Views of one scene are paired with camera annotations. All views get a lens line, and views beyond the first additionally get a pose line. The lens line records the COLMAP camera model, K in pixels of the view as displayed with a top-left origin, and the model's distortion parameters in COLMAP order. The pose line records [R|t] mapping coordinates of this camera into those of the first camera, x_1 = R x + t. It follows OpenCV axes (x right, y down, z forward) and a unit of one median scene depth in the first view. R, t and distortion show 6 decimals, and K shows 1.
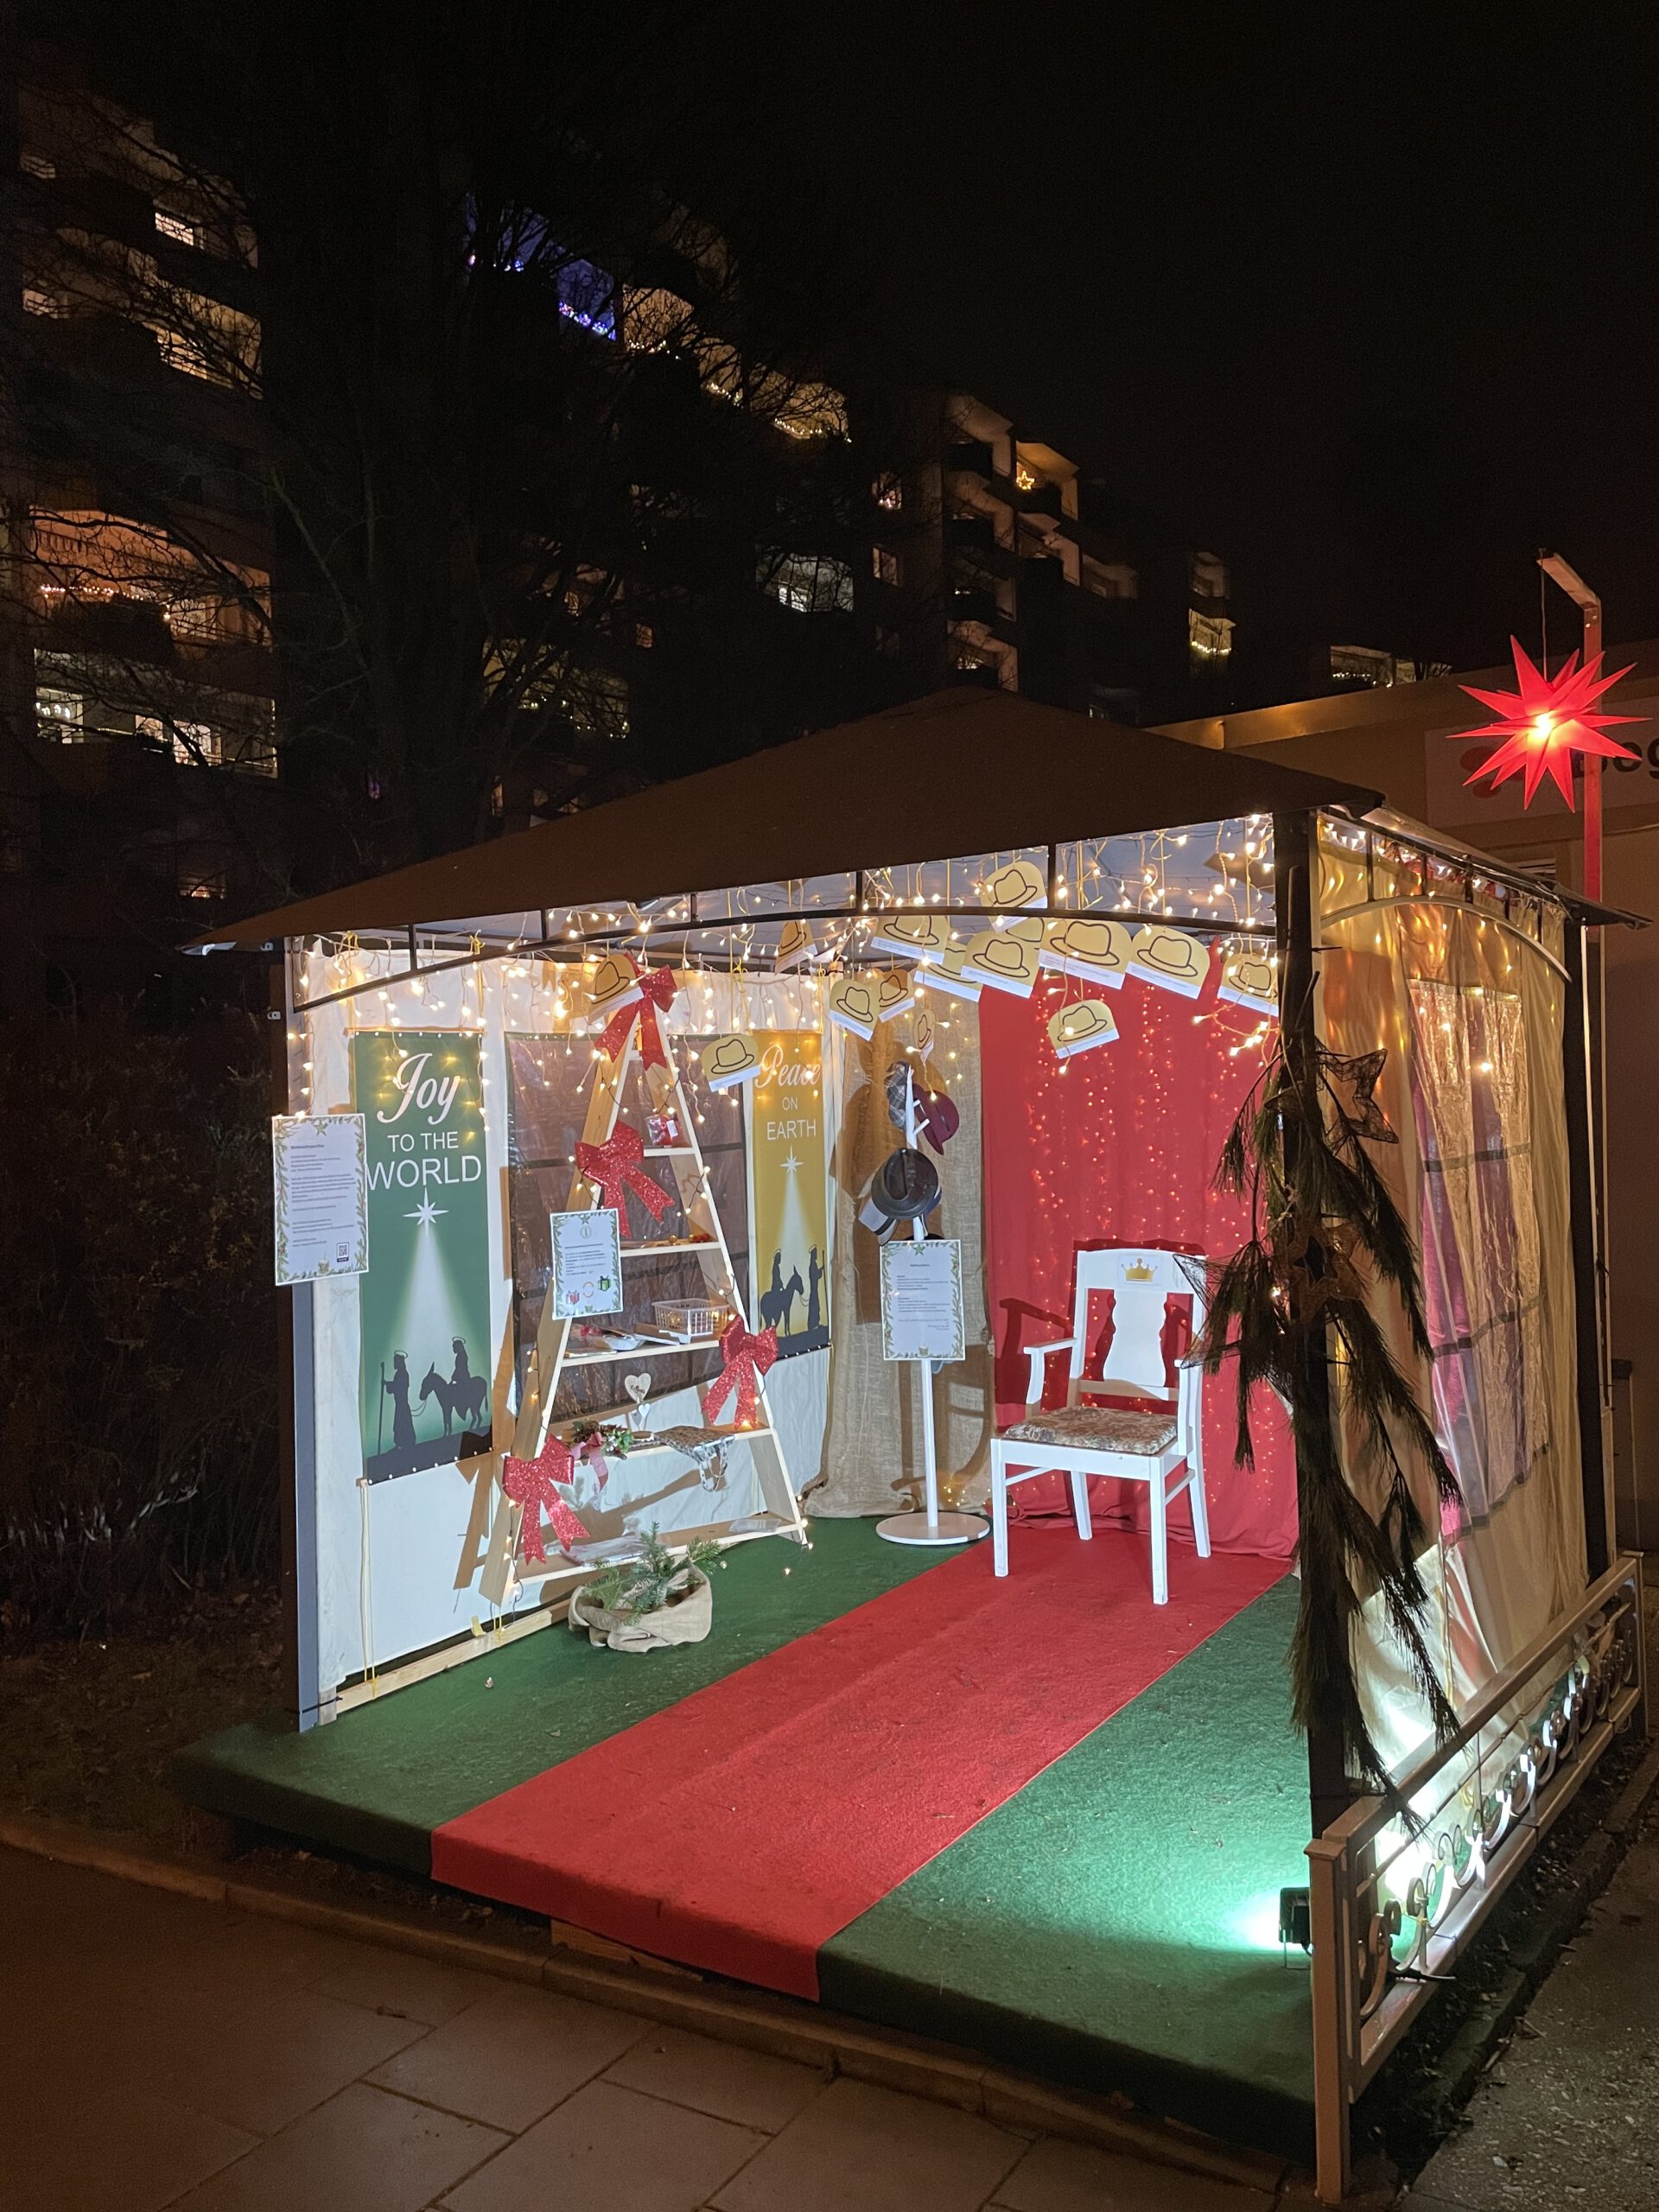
lens RADIAL K [[1666.7, 0, 819.1], [0, 1666.7, 1091.4], [0, 0, 1]] dist [0.073175, -0.032014]
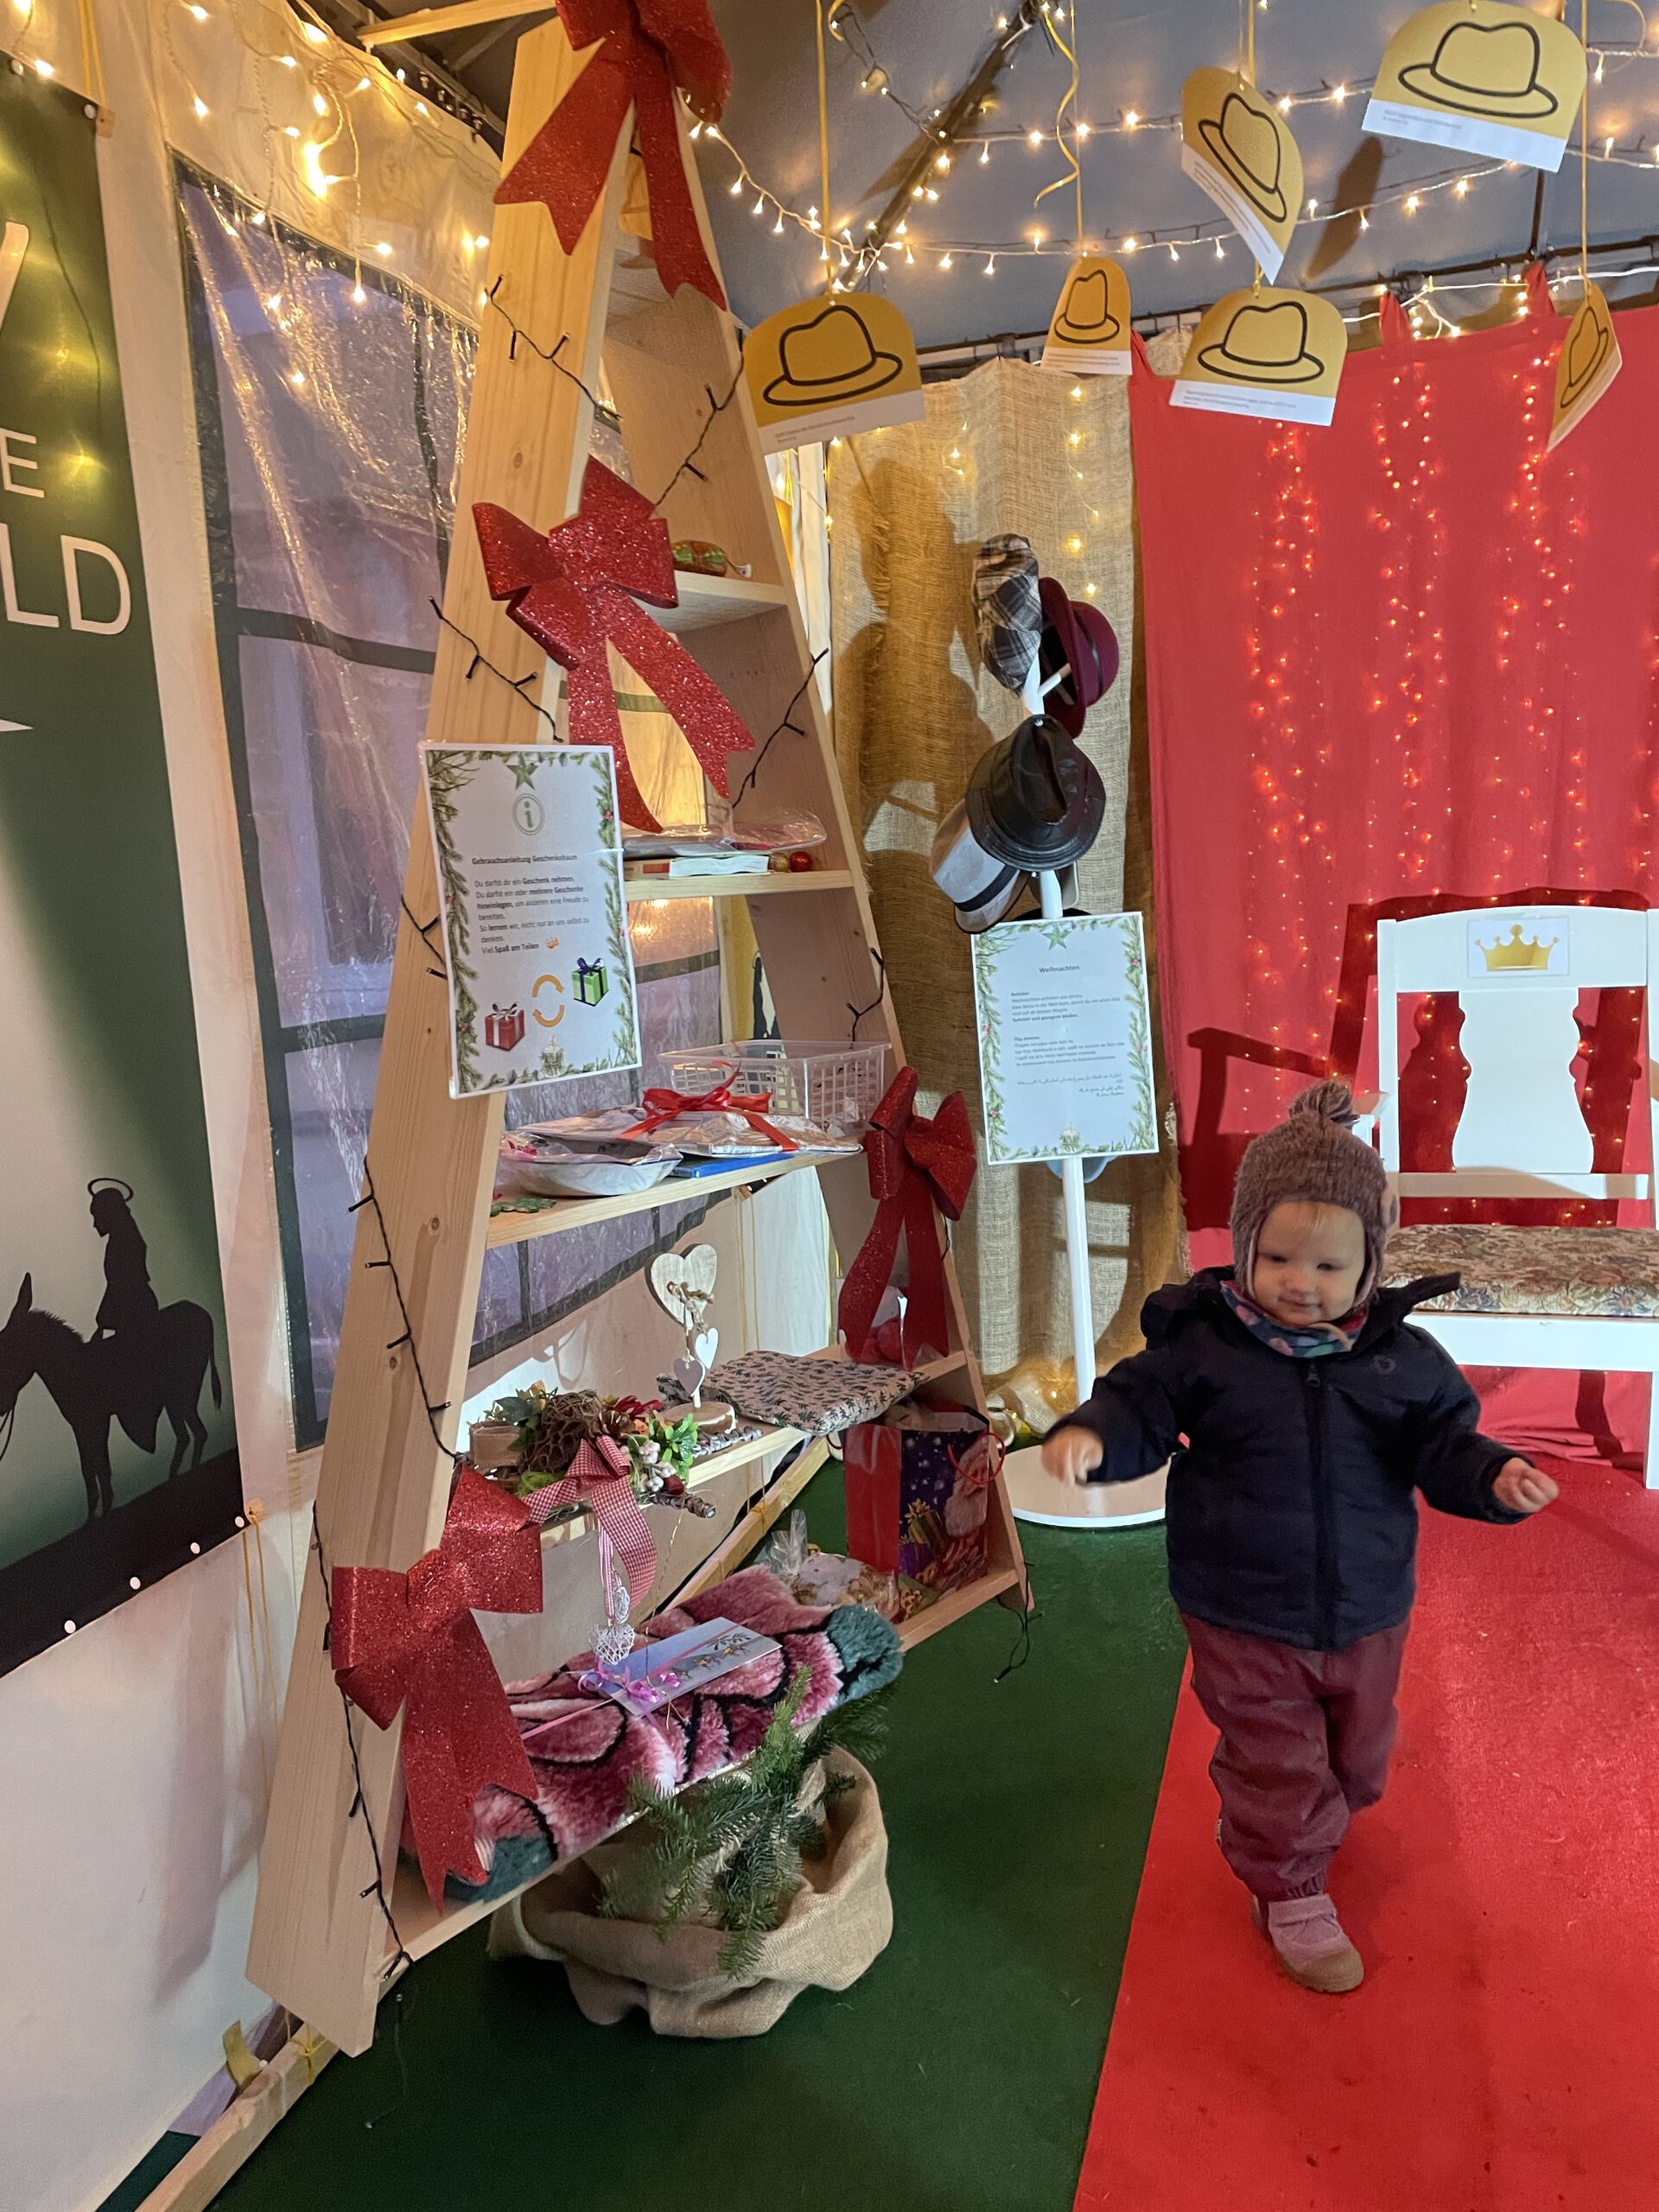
lens RADIAL K [[1666.7, 0, 841.1], [0, 1666.7, 1096.8], [0, 0, 1]] dist [0.073175, -0.032014]
pose [[0.959558, -0.061498, 0.274713, -0.155388], [0.028475, 0.992045, 0.122621, 0.090133], [-0.280068, -0.109839, 0.953676, 0.617508]]
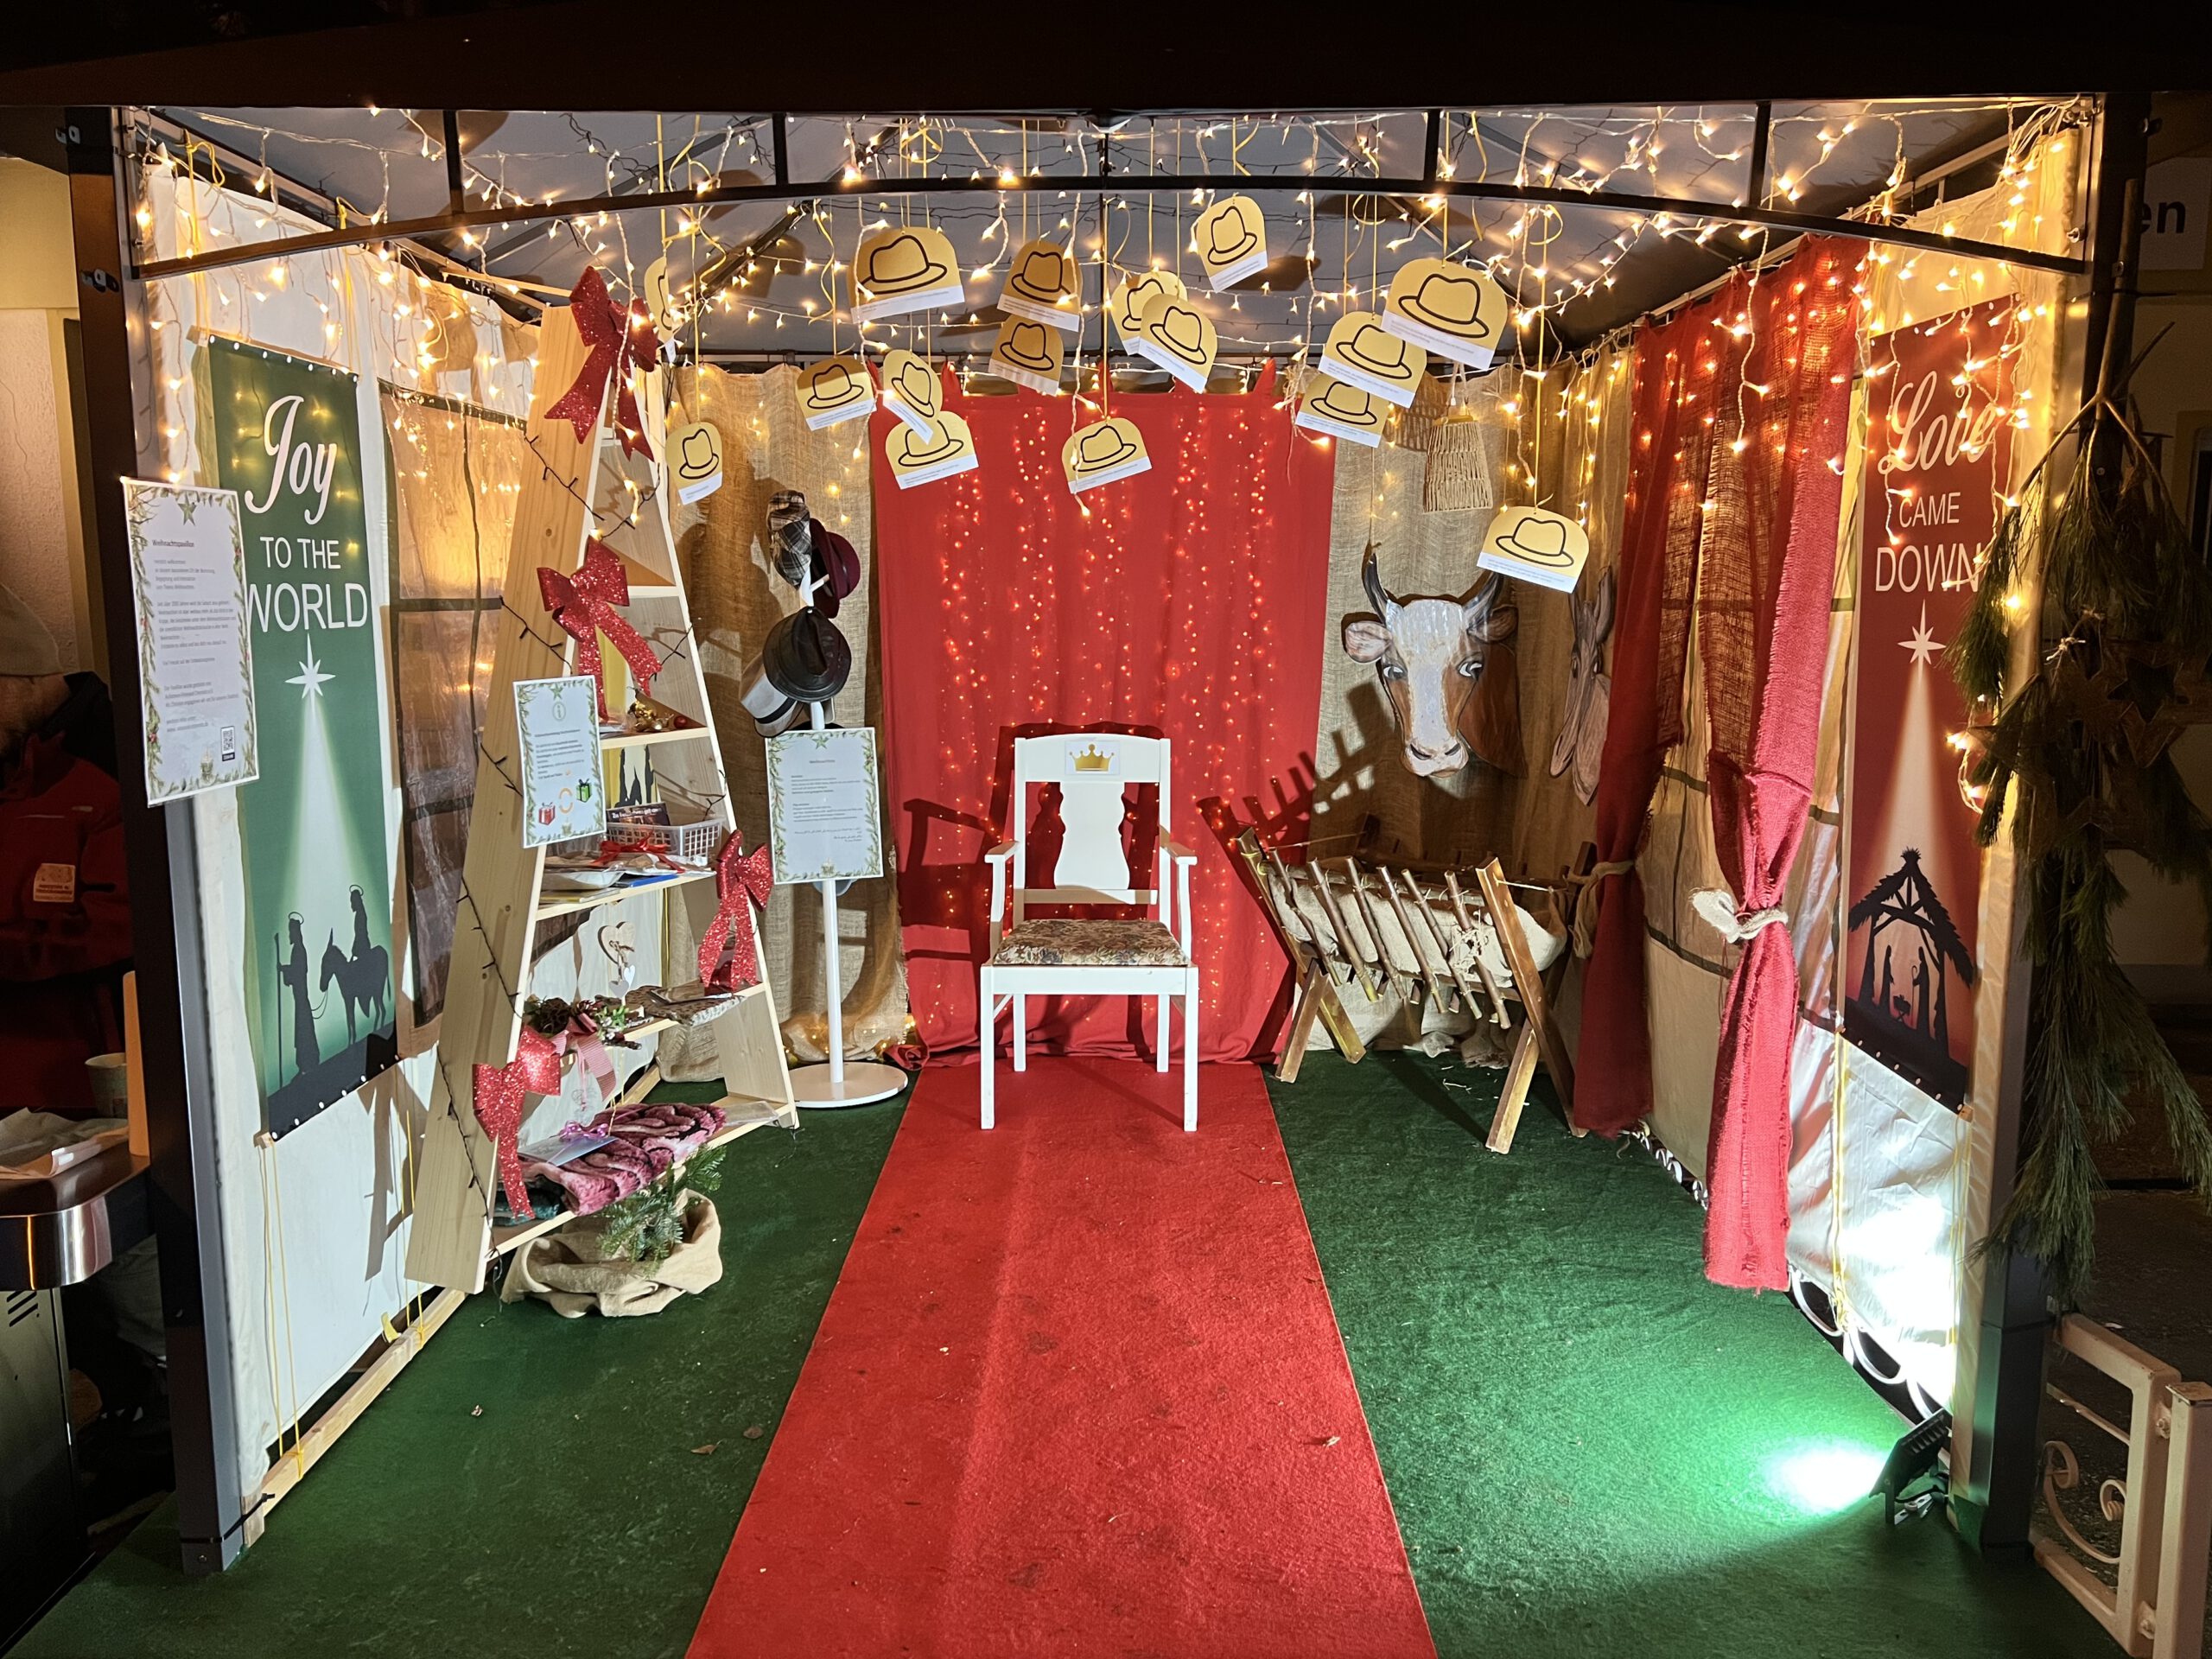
lens RADIAL K [[1668.1, 0, 1124.3], [0, 1668.1, 842.6], [0, 0, 1]] dist [0.065344, -0.057154]
pose [[0.834041, -0.054393, 0.549015, -0.284969], [-0.023342, 0.990758, 0.133618, 0.038845], [-0.551209, -0.124258, 0.825063, 0.308205]]
